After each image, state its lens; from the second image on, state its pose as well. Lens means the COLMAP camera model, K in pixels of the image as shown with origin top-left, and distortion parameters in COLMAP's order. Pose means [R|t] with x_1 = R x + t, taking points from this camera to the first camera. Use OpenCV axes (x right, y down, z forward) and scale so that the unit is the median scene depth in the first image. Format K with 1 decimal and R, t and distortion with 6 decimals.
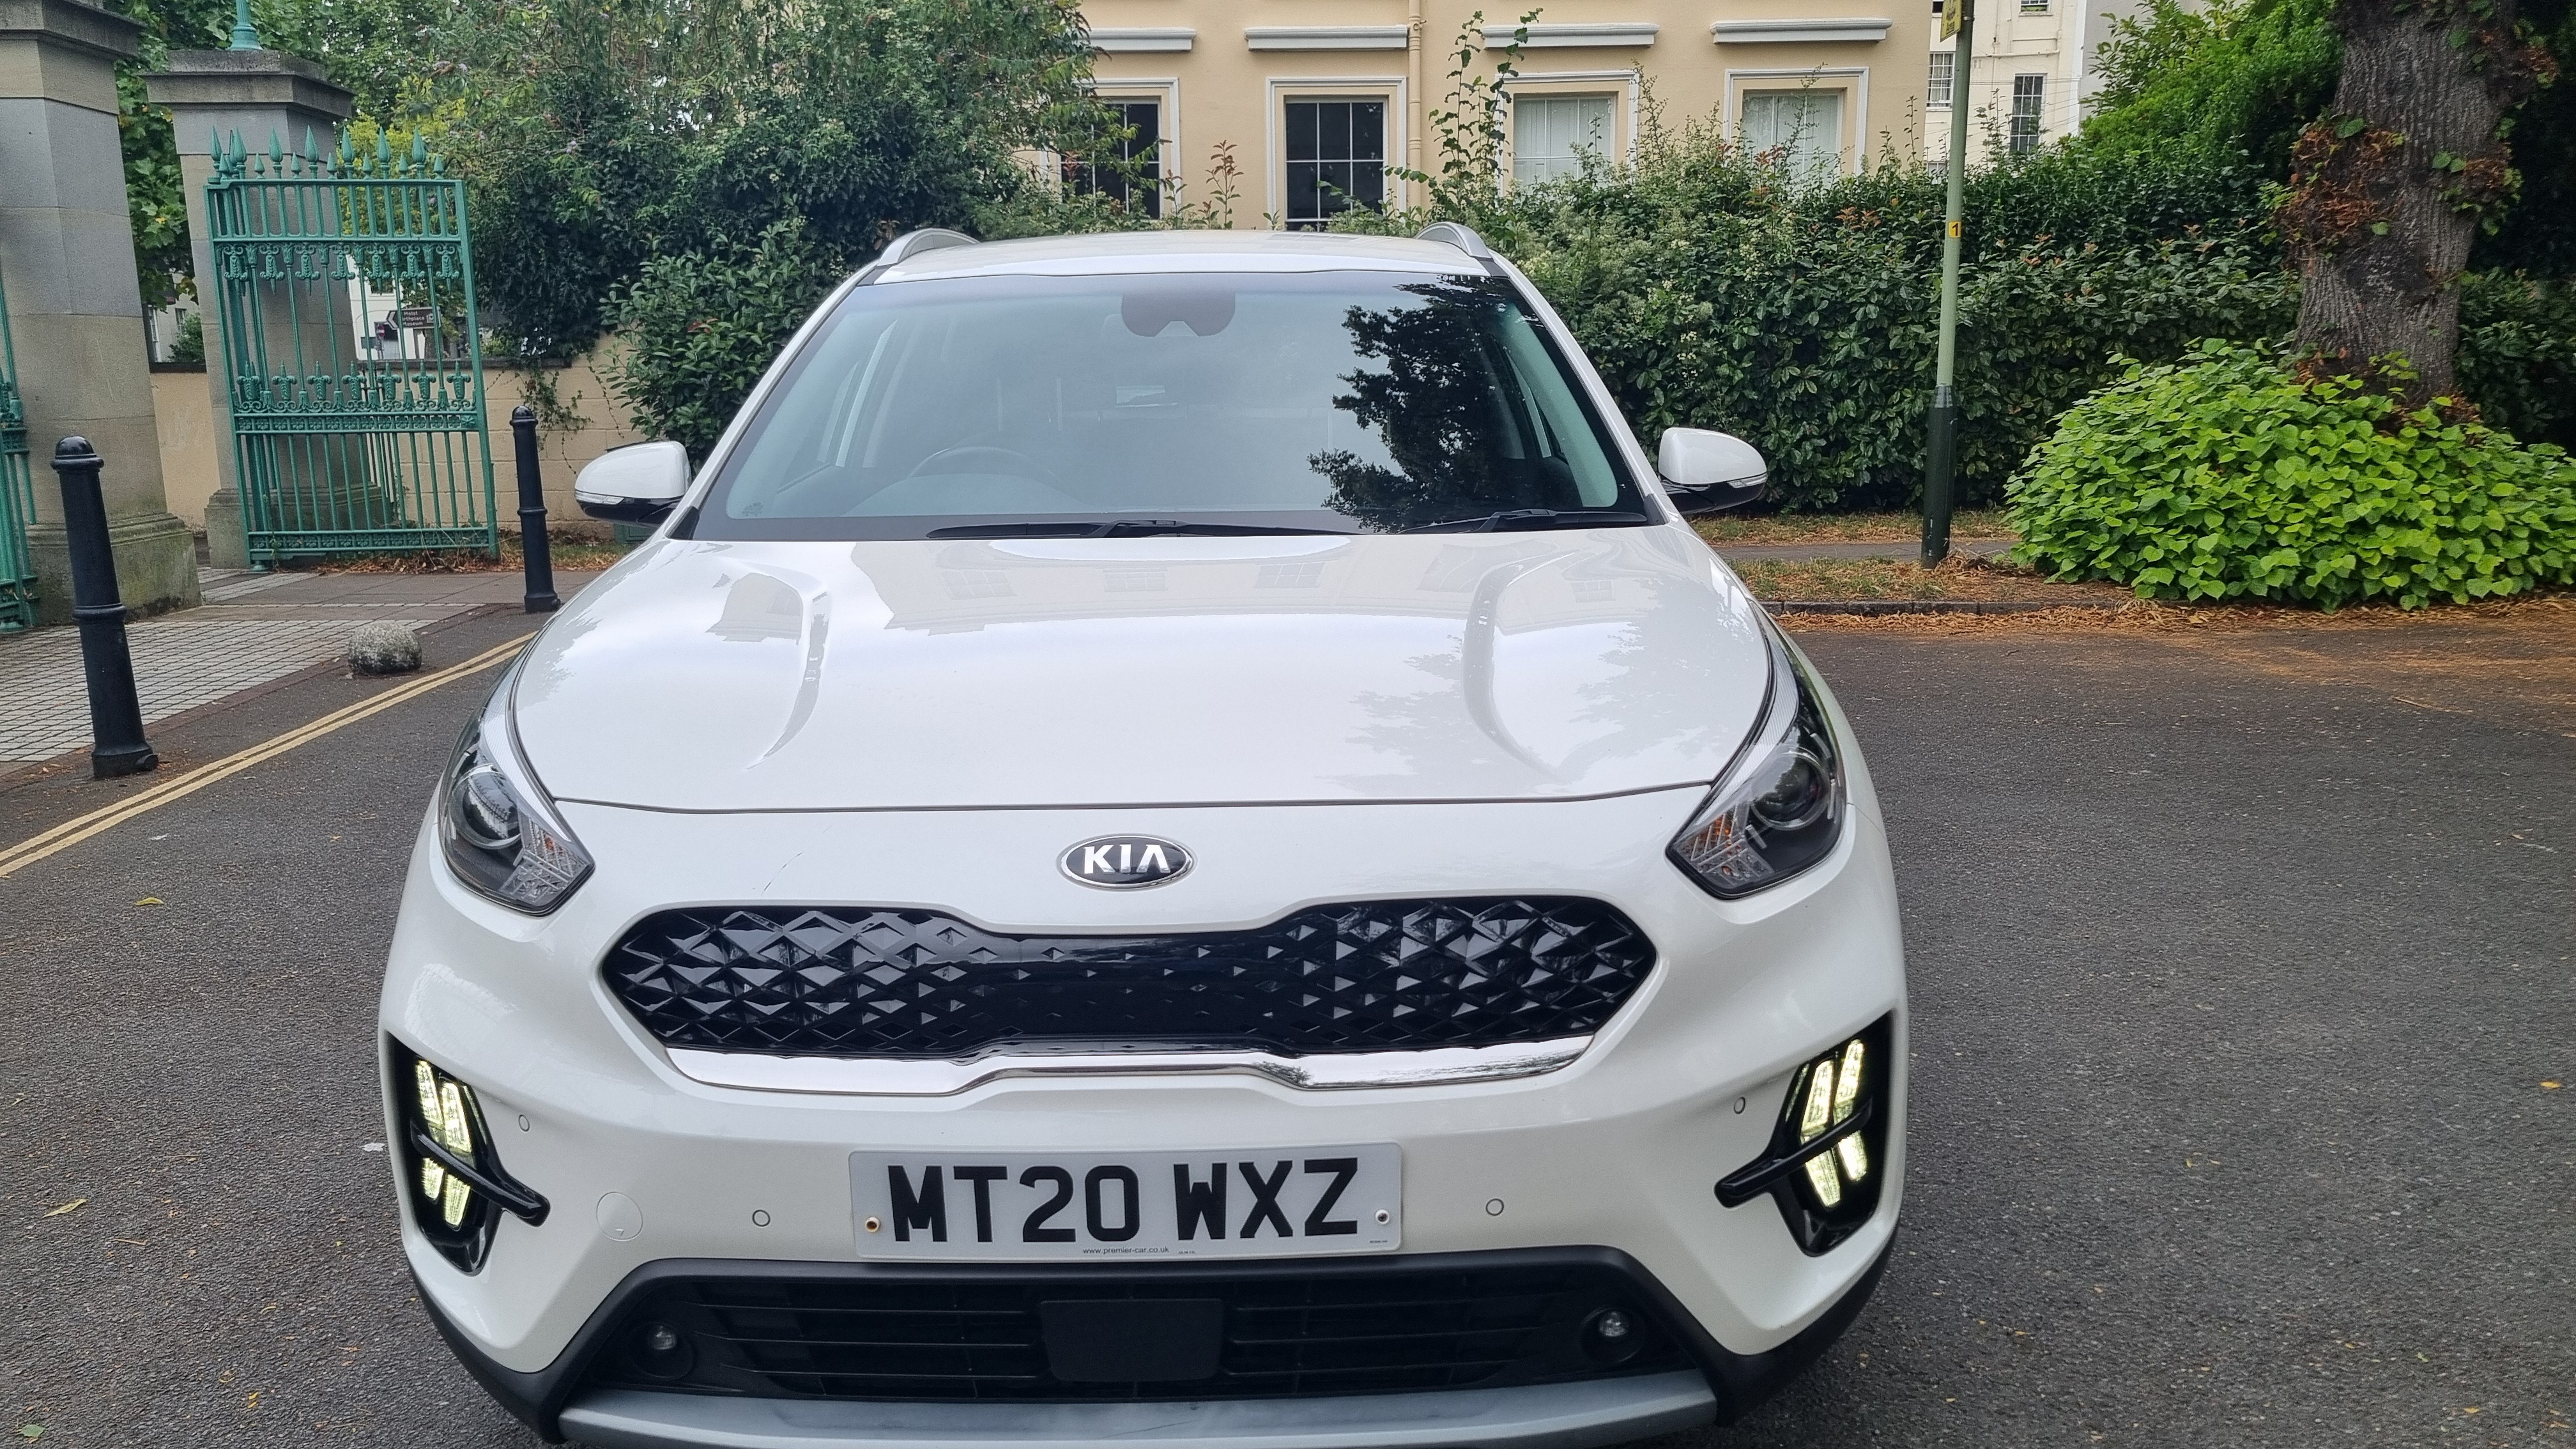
lens RADIAL K [[2069.6, 0, 1285.9], [0, 2069.6, 741.2], [0, 0, 1]] dist [0.004649, 0.004902]
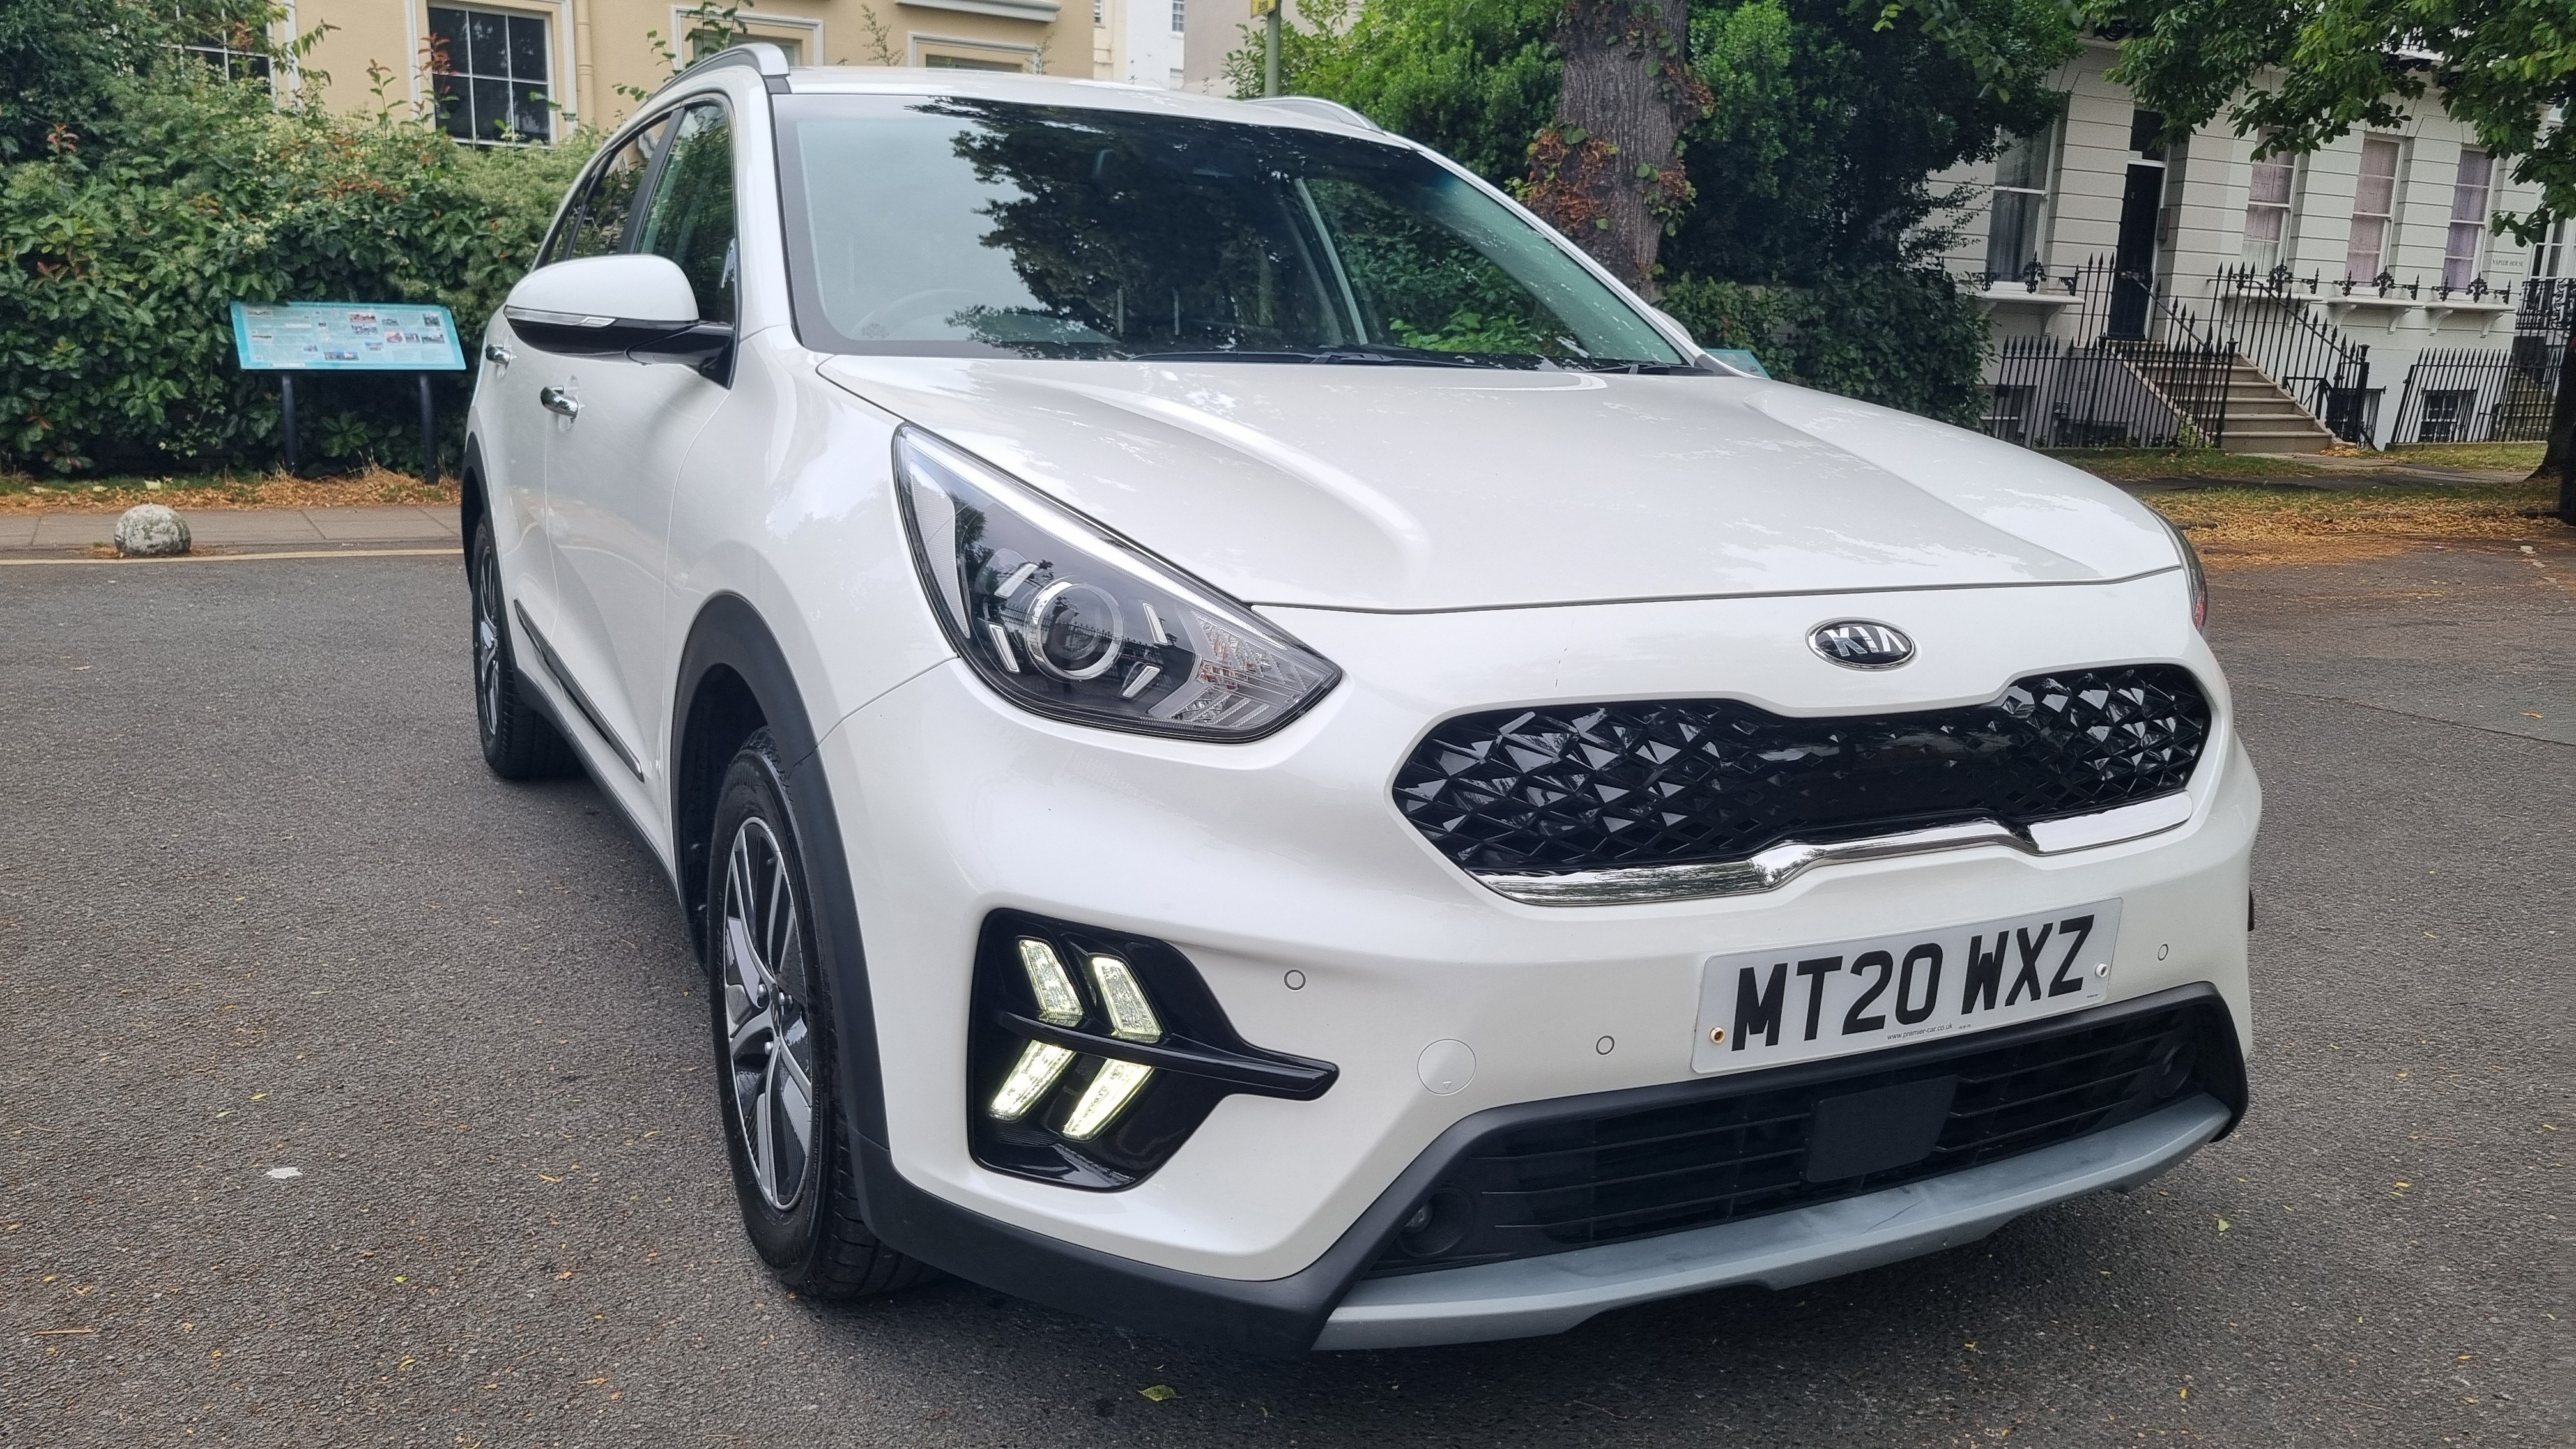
lens RADIAL K [[2026.4, 0, 1288.0], [0, 2026.4, 724.5], [0, 0, 1]] dist [0.060244, -0.055207]
pose [[0.872177, -0.043642, 0.487239, -0.798532], [0.044878, 0.998951, 0.009142, 0.076327], [-0.487127, 0.013893, 0.873221, 0.292068]]
